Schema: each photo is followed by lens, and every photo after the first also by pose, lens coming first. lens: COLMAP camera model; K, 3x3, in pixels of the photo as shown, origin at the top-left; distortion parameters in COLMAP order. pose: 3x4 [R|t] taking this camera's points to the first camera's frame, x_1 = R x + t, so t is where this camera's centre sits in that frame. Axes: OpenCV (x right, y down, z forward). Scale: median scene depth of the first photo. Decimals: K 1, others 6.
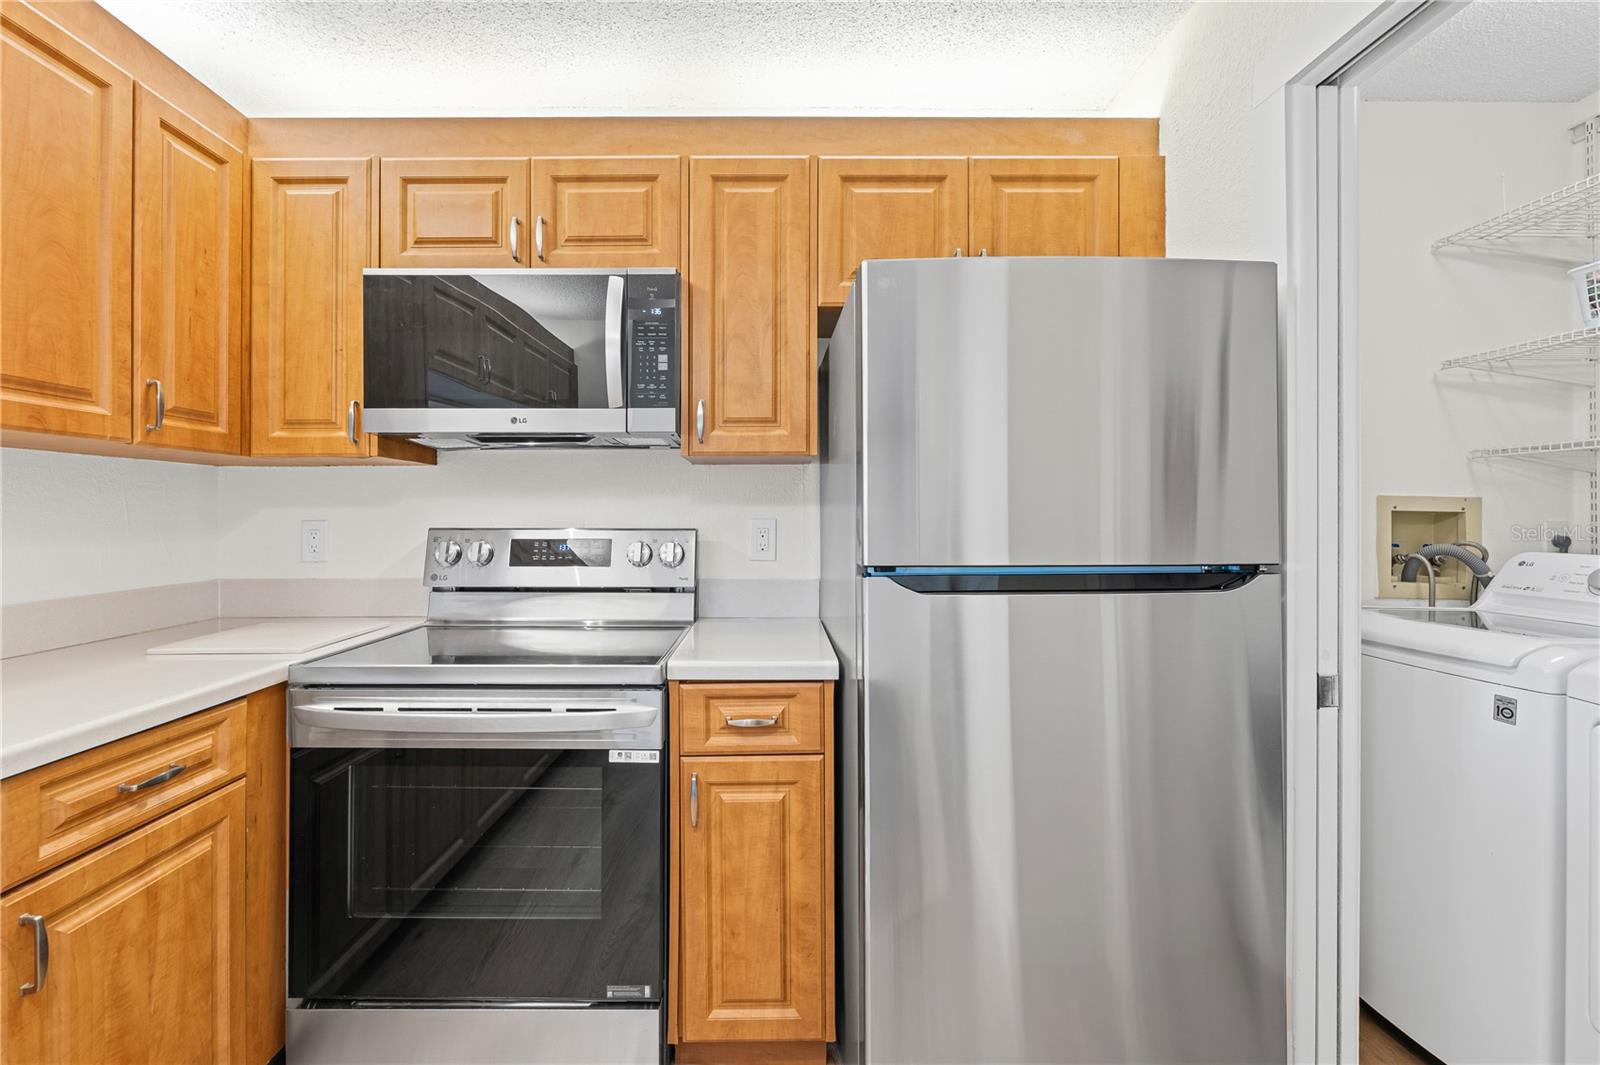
lens RADIAL K [[728.6, 0, 788.6], [0, 728.6, 499.0], [0, 0, 1]] dist [-0.011147, 0.000267]
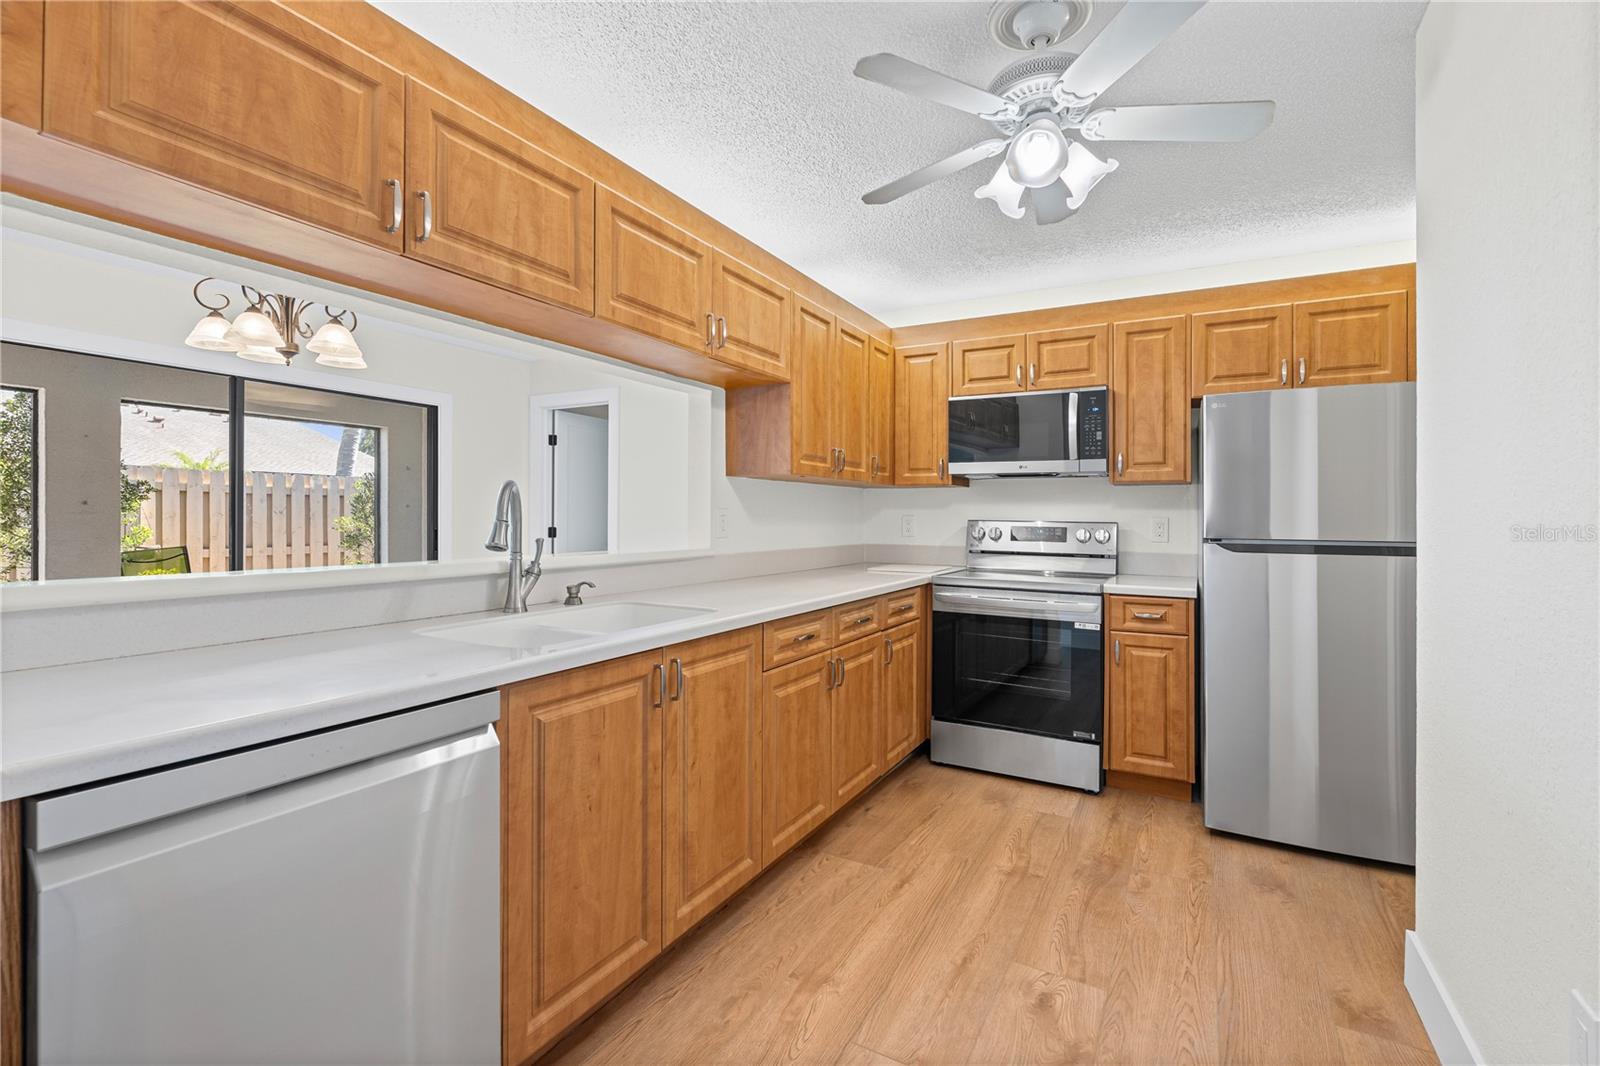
lens RADIAL K [[728.6, 0, 788.6], [0, 728.6, 499.5], [0, 0, 1]] dist [-0.011147, 0.000267]
pose [[0.857136, -0.000650, -0.515090, 0.111483], [-0.000264, 0.999999, -0.001701, -0.012880], [0.515090, 0.001594, 0.857135, -1.044442]]
